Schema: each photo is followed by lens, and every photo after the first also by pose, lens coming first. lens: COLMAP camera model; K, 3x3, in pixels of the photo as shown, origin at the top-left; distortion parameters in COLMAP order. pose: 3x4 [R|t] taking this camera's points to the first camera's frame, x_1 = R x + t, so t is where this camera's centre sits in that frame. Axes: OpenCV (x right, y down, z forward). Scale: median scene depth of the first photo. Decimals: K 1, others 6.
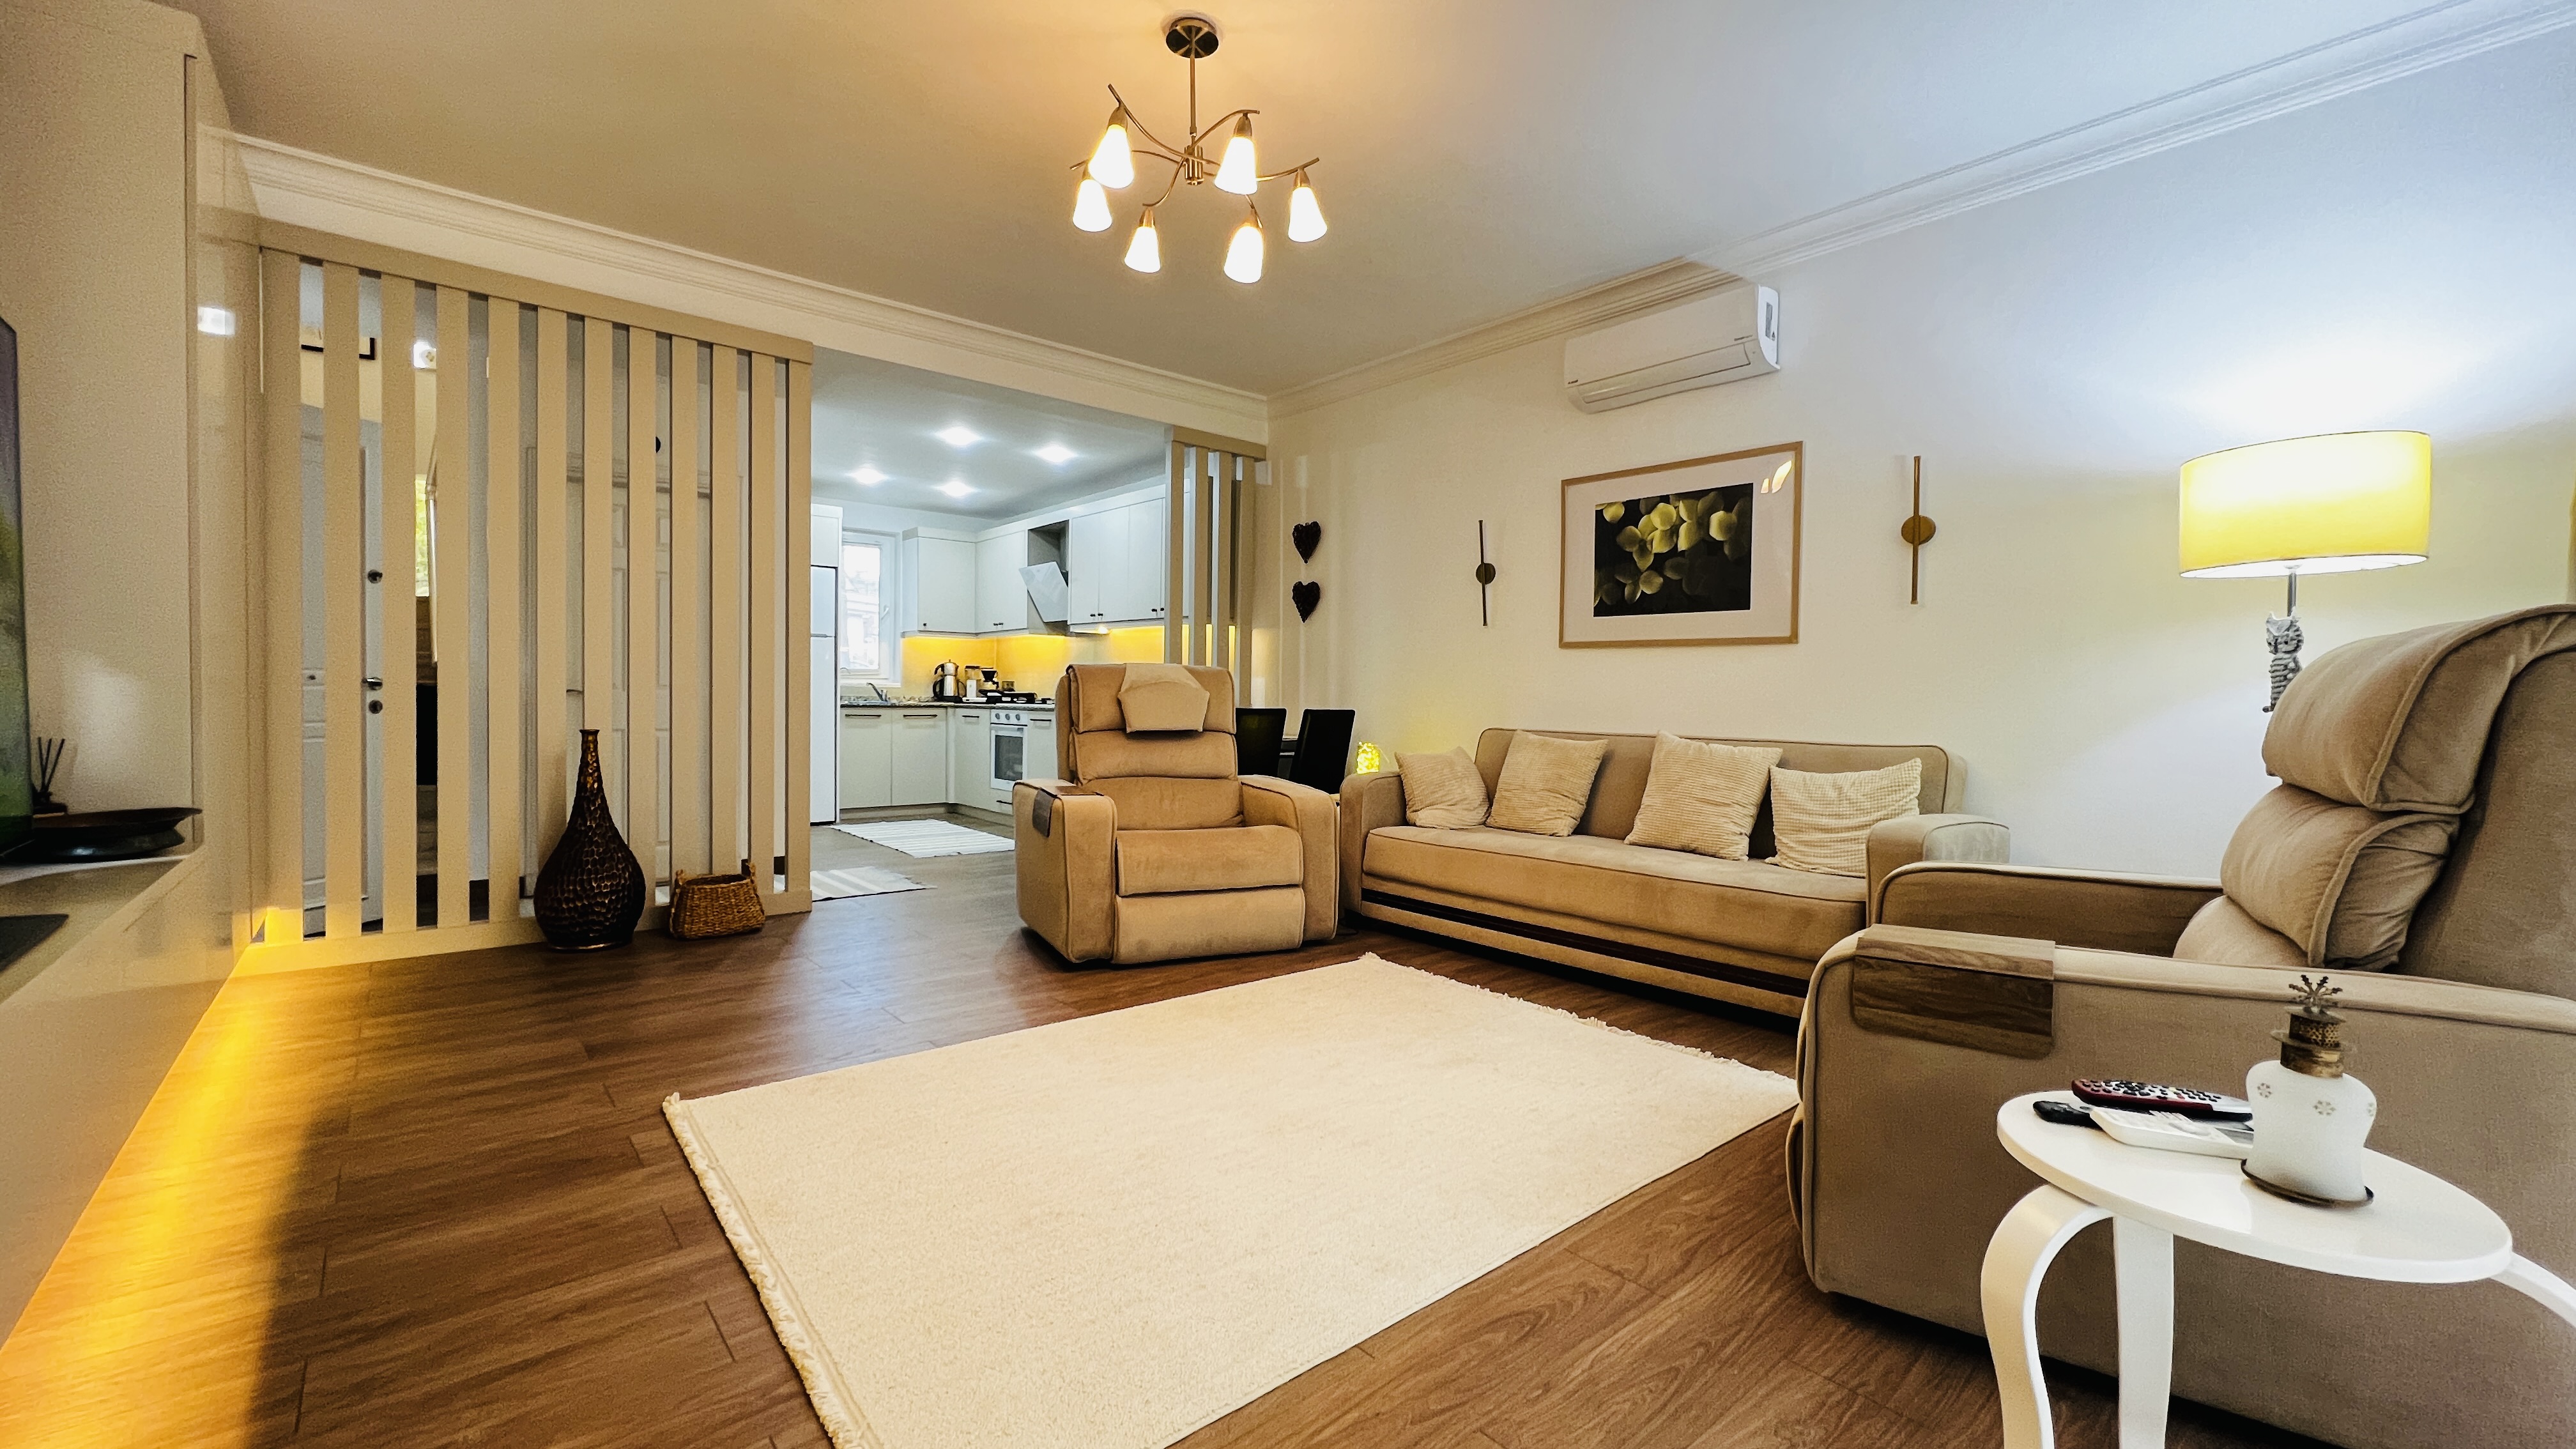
lens RADIAL K [[1030.7, 0, 1280.1], [0, 1030.7, 718.2], [0, 0, 1]] dist [0.000486, -0.000254]
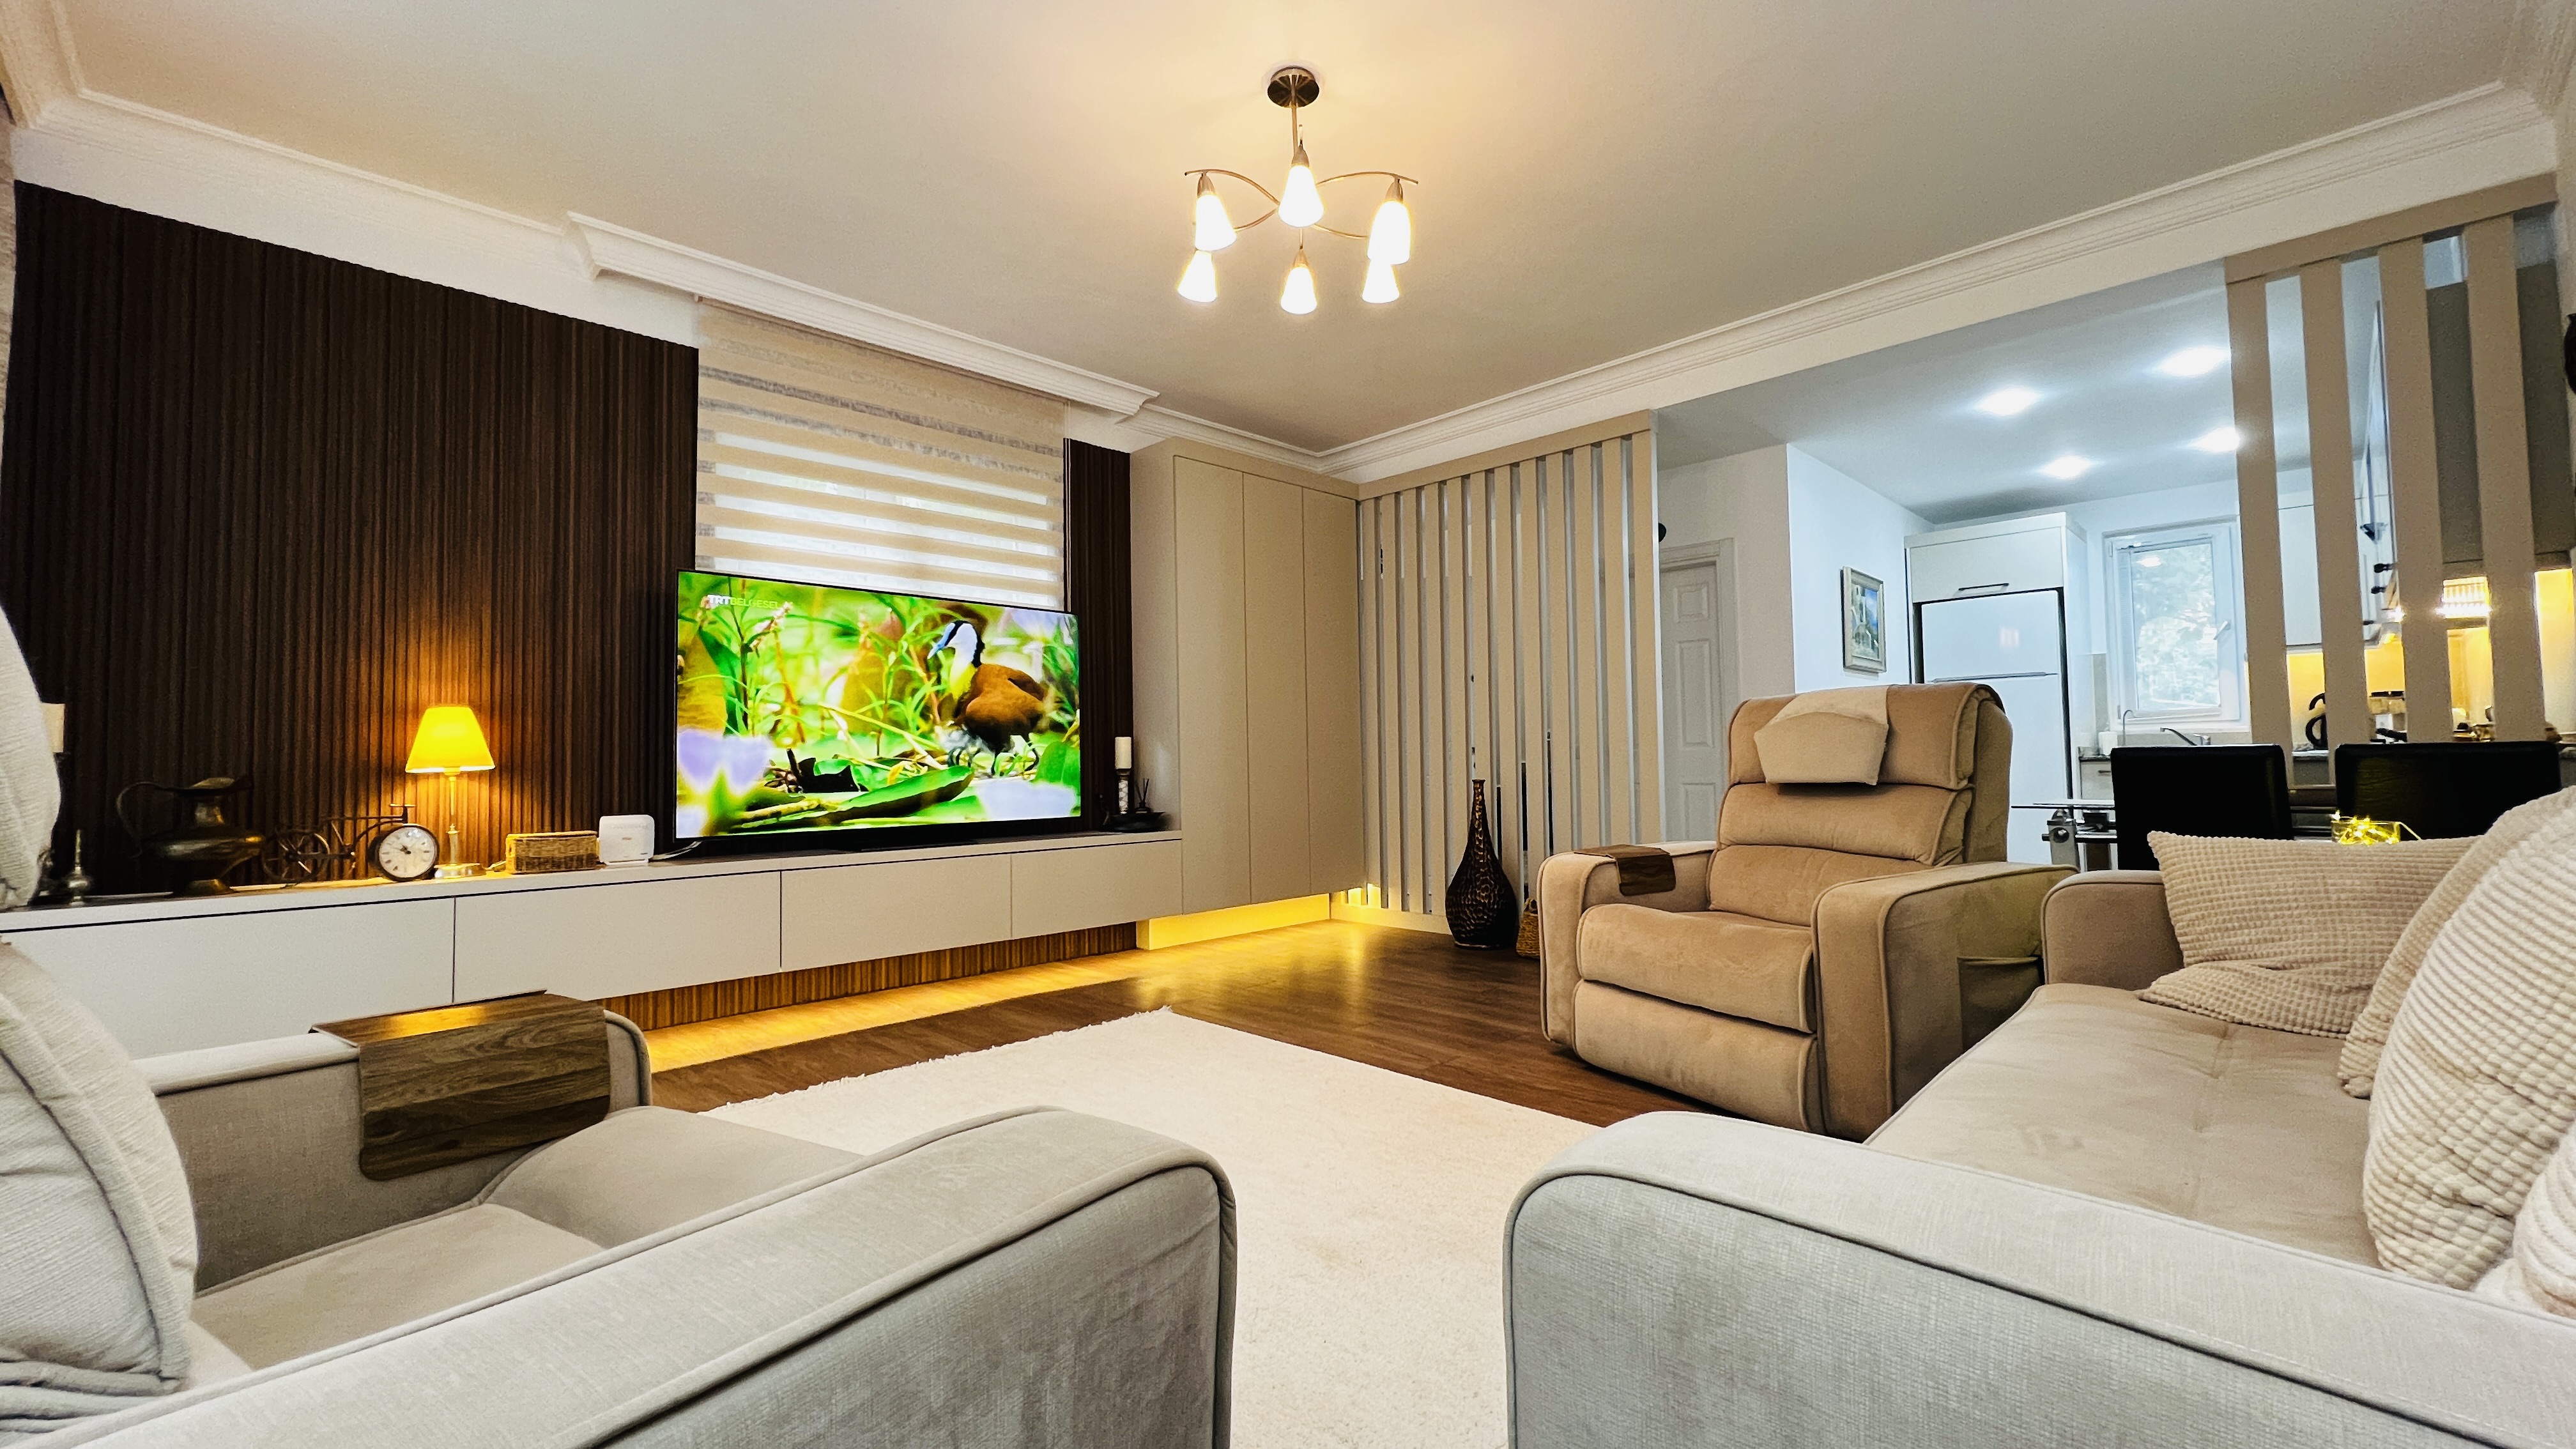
lens RADIAL K [[1020.4, 0, 1279.4], [0, 1020.4, 726.7], [0, 0, 1]] dist [-0.000901, -0.000175]
pose [[0.072390, -0.052181, -0.996010, 0.543048], [-0.004830, 0.998600, -0.052667, 0.012102], [0.997365, 0.008624, 0.072037, 0.576694]]
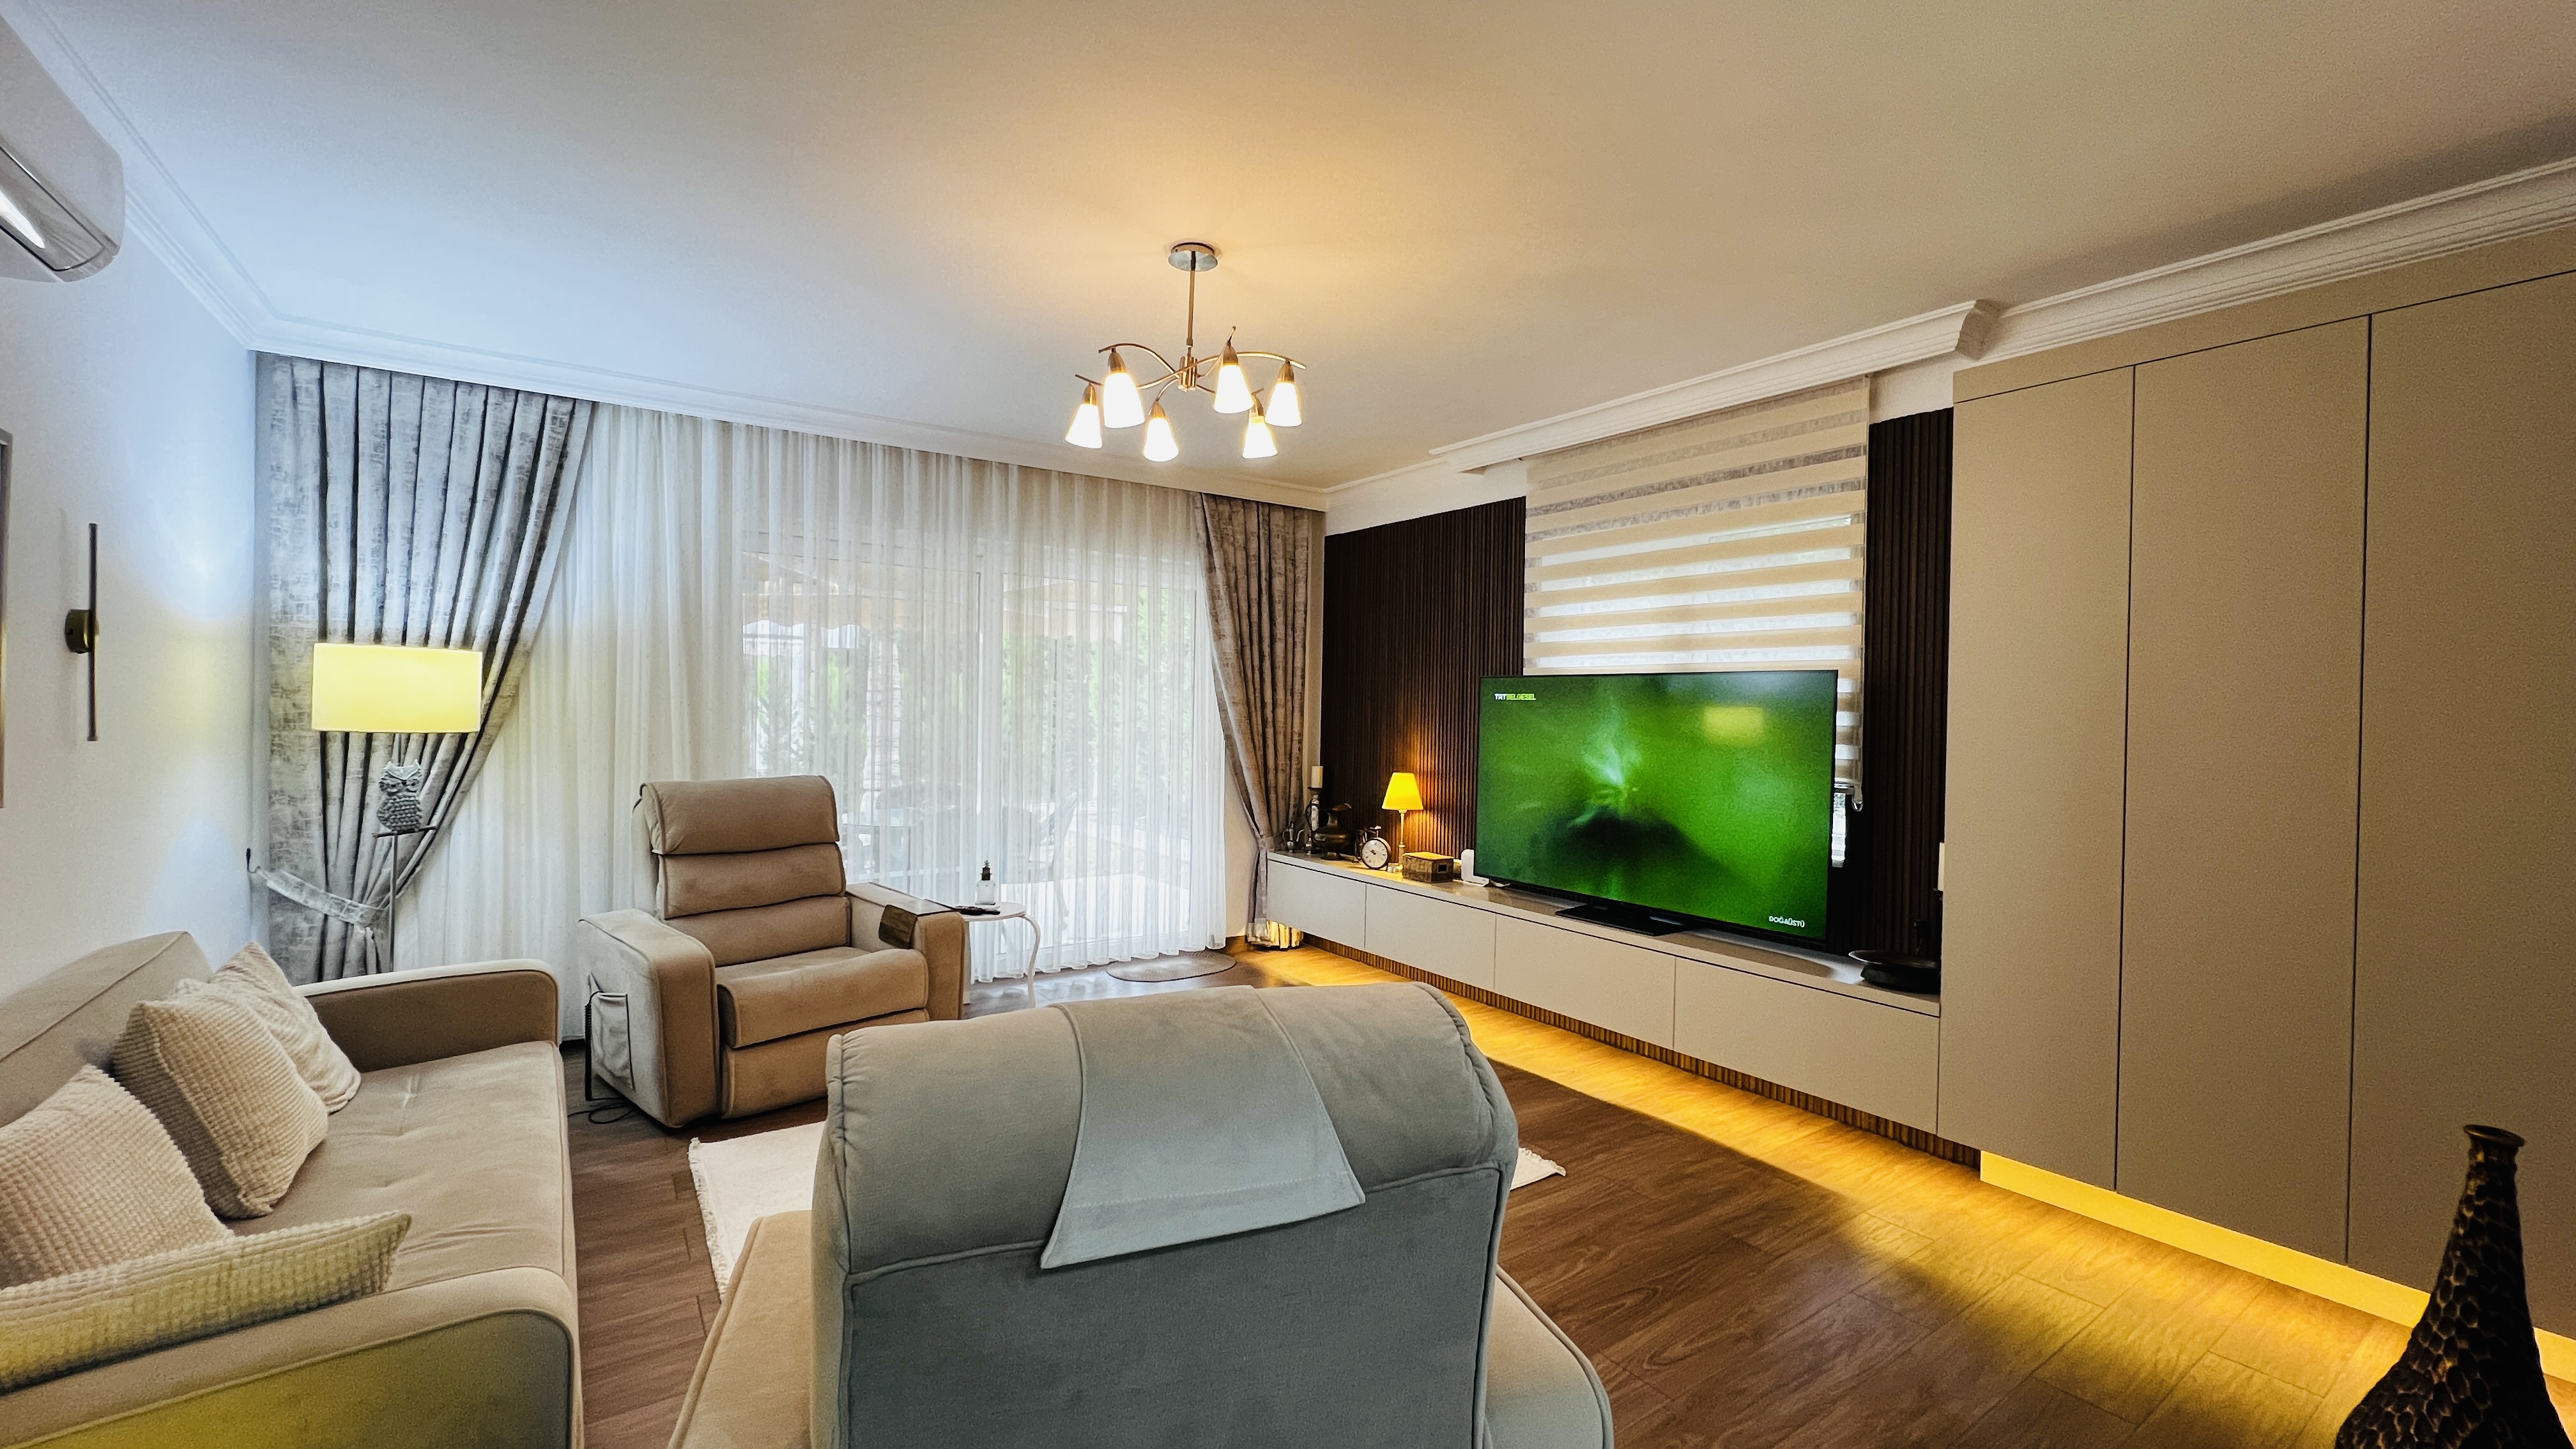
lens RADIAL K [[1030.7, 0, 1280.1], [0, 1030.7, 718.2], [0, 0, 1]] dist [0.000486, -0.000254]
pose [[-0.994887, -0.033120, 0.095406, -0.183722], [-0.030101, 0.999005, 0.032913, -0.138674], [-0.096402, 0.029873, -0.994894, 1.291555]]
